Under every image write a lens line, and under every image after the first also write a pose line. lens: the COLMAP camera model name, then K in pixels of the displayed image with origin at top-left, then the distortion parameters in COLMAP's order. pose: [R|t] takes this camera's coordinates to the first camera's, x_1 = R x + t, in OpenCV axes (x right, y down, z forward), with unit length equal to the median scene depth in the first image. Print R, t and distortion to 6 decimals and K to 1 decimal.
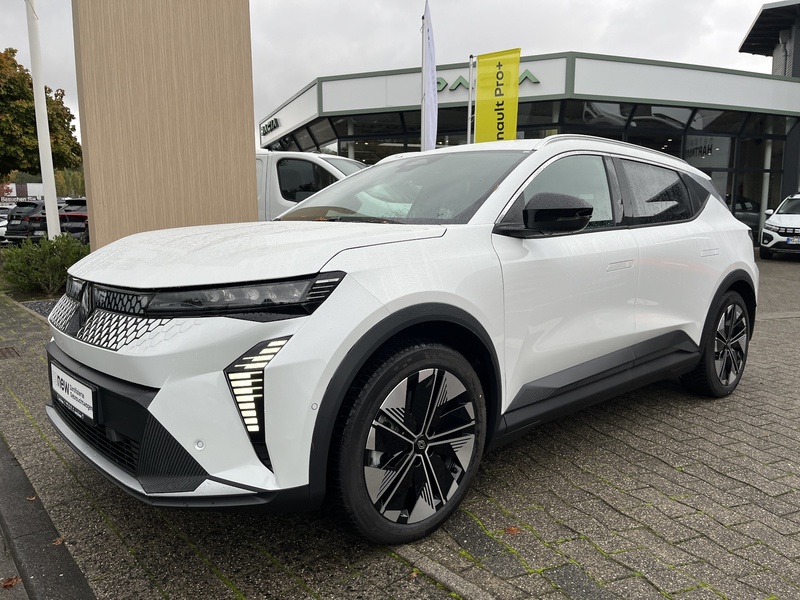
lens RADIAL K [[619.9, 0, 400.0], [0, 619.9, 300.0], [0, 0, 1]] dist [0.059505, -0.077609]
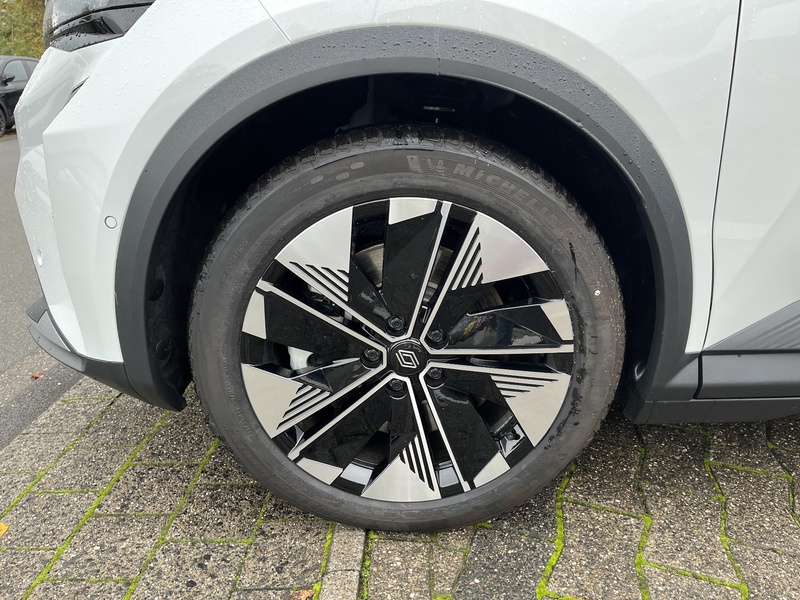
lens RADIAL K [[619.9, 0, 400.0], [0, 619.9, 300.0], [0, 0, 1]] dist [0.059505, -0.077609]
pose [[0.740360, 0.214202, -0.637169, 0.319593], [-0.082817, 0.969716, 0.229768, 0.080501], [0.667089, -0.117342, 0.735678, 0.650373]]
